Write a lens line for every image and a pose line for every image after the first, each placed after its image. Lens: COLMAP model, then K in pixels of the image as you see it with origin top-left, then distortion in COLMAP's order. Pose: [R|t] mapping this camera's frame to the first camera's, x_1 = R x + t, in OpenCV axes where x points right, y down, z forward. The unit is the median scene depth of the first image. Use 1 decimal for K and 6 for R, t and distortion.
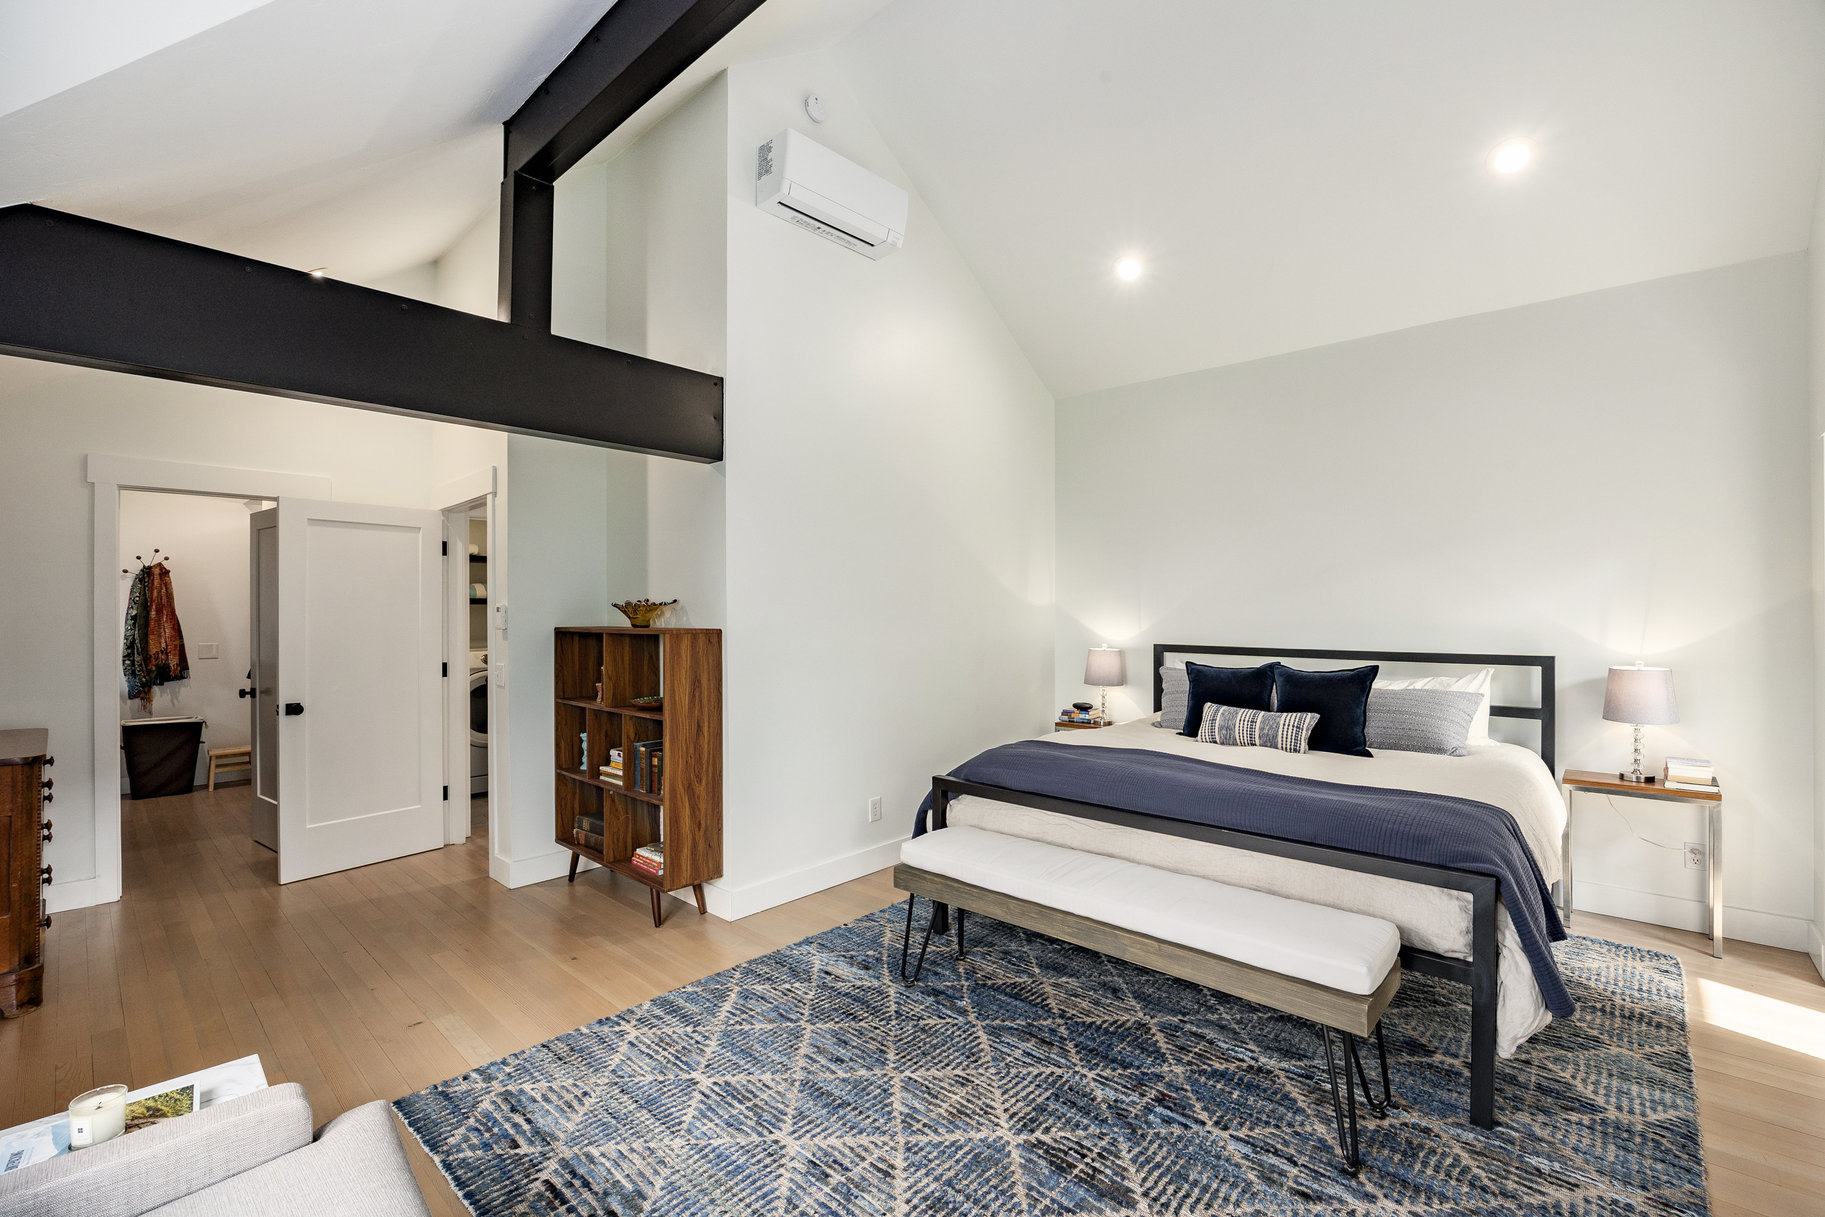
lens RADIAL K [[769.5, 0, 911.1], [0, 769.5, 610.6], [0, 0, 1]] dist [-0.015993, -0.000342]
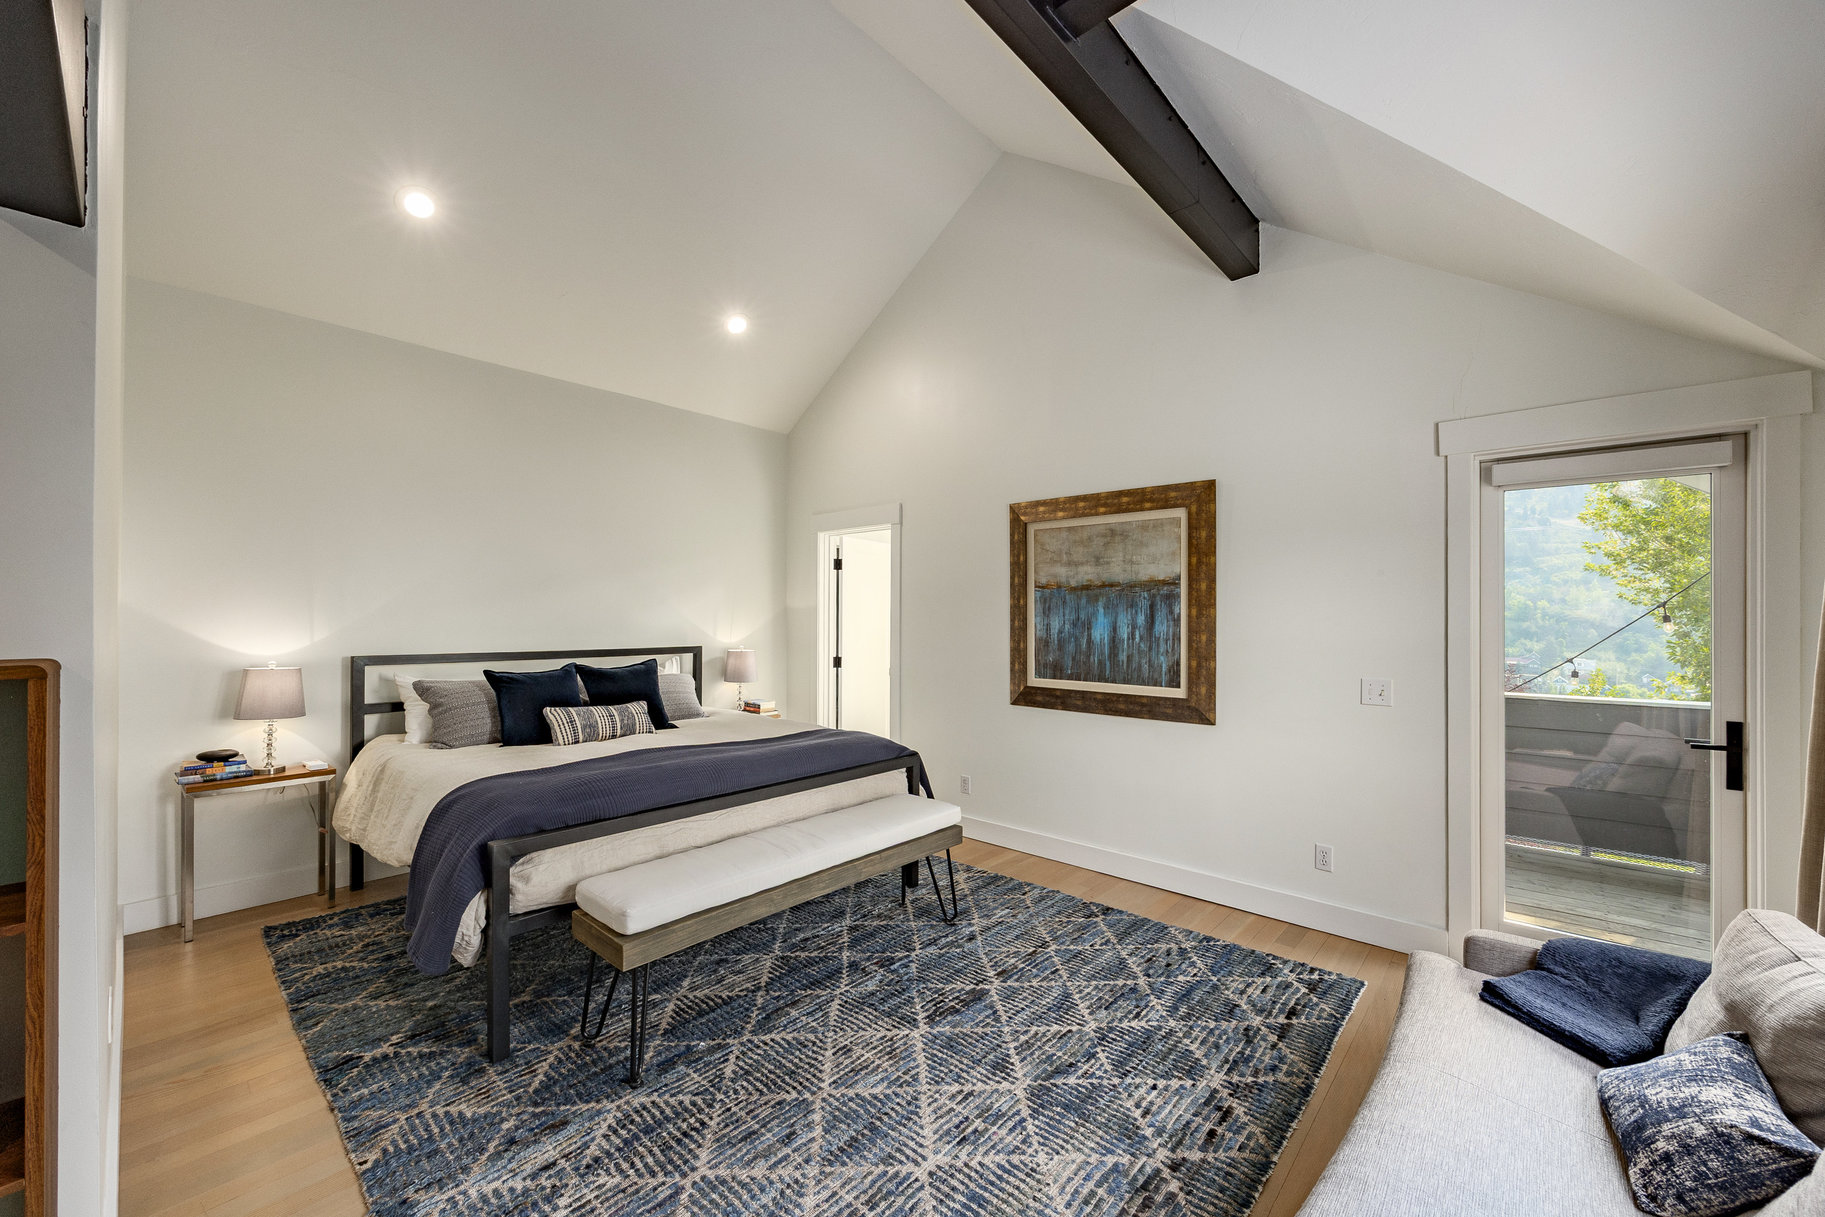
lens RADIAL K [[708.1, 0, 914.7], [0, 708.1, 612.2], [0, 0, 1]] dist [-0.002833, -0.000206]
pose [[0.006693, 0.007661, 0.999948, -0.777076], [-0.001592, 0.999969, -0.007650, 0.002762], [-0.999976, -0.001541, 0.006705, 0.742990]]
